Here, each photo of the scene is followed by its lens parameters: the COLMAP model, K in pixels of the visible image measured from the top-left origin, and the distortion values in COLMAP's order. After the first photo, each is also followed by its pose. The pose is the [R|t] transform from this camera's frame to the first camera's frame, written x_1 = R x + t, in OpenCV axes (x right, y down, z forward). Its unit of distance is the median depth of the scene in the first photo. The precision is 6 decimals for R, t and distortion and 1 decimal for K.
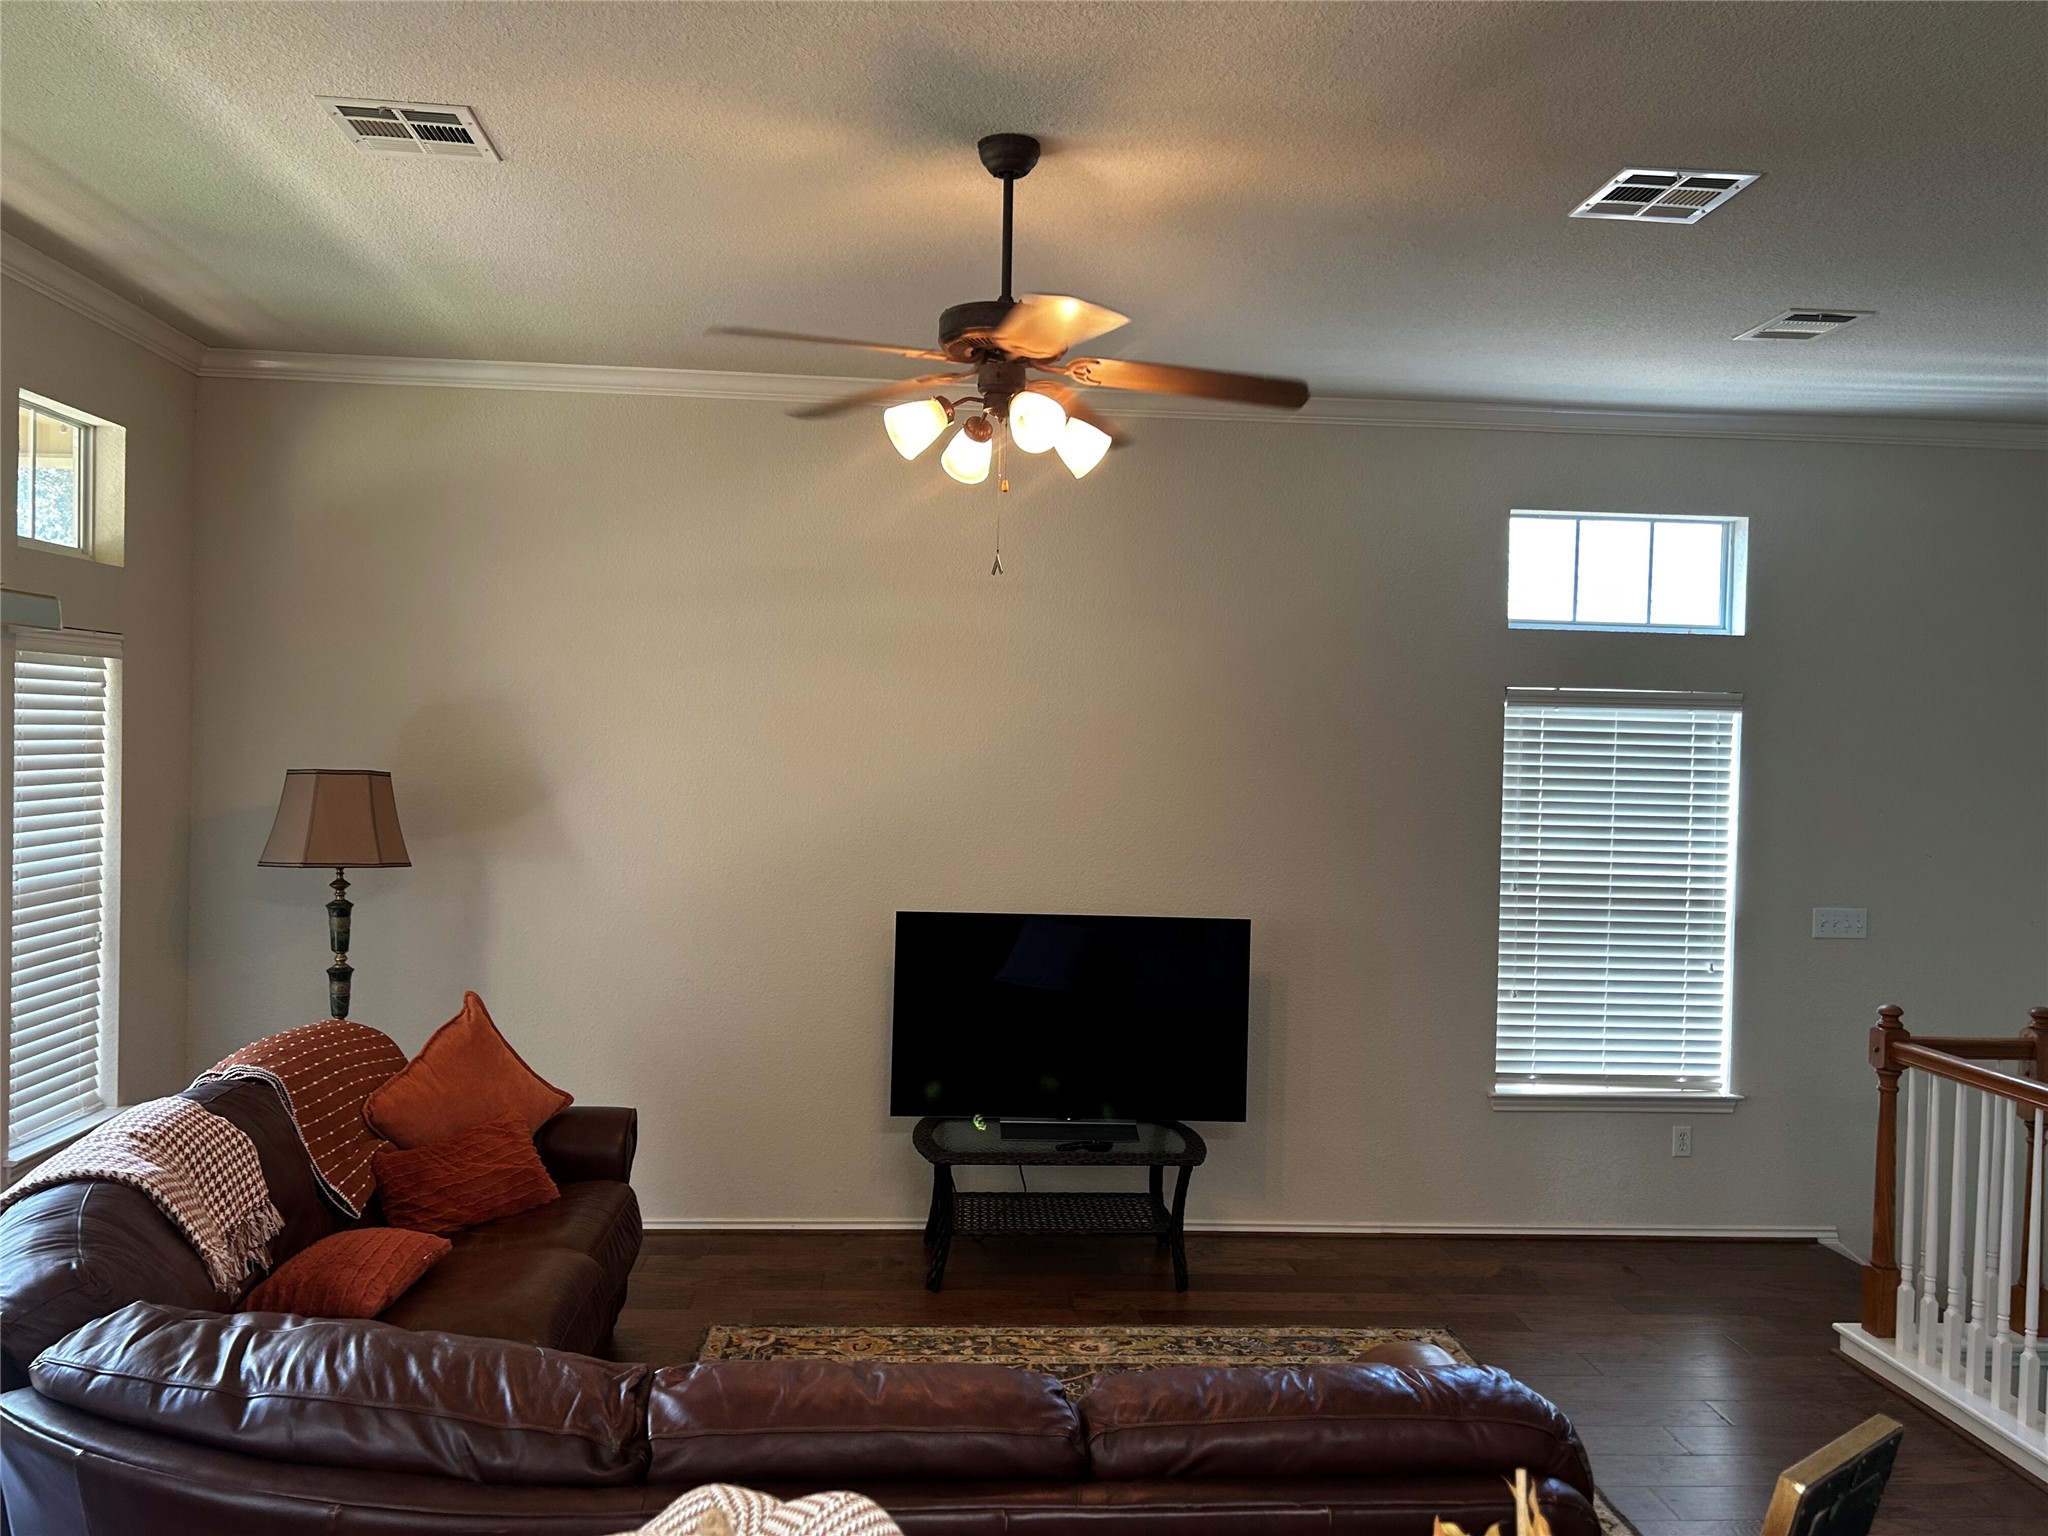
lens RADIAL K [[1562.8, 0, 1013.2], [0, 1562.8, 782.8], [0, 0, 1]] dist [0.041311, -0.014020]
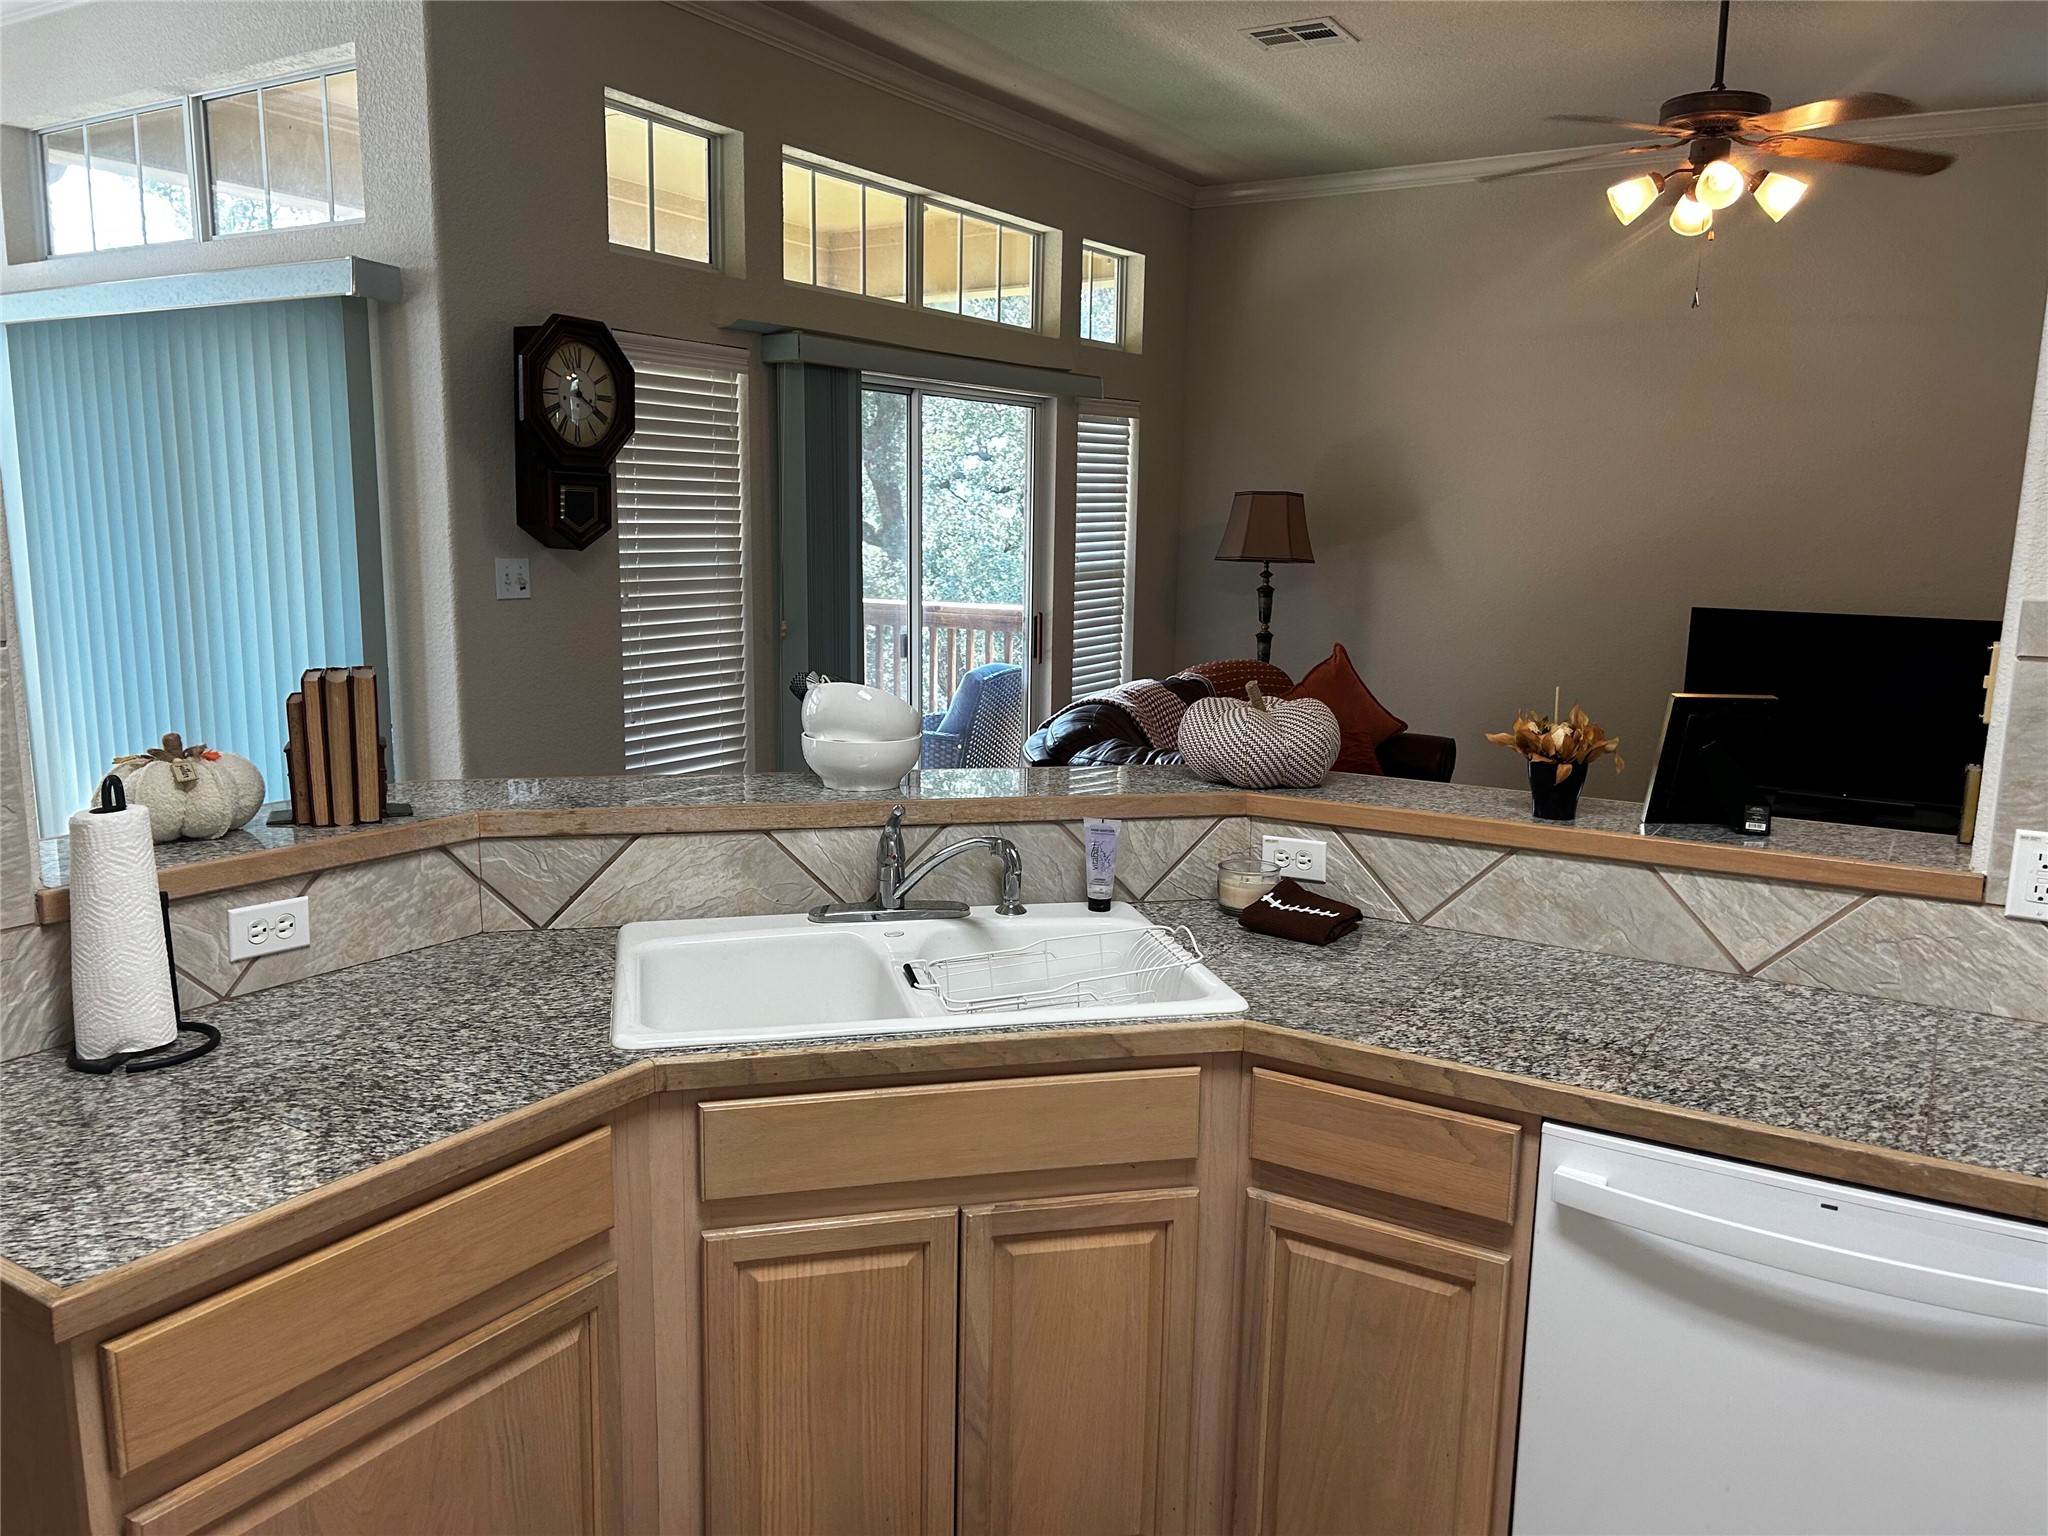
lens RADIAL K [[1562.8, 0, 1014.1], [0, 1562.8, 766.4], [0, 0, 1]] dist [0.041311, -0.014020]
pose [[0.816579, 0.084629, -0.570997, 0.207833], [-0.009356, 0.991005, 0.133499, 0.050620], [0.577158, -0.103670, 0.810025, -0.291894]]
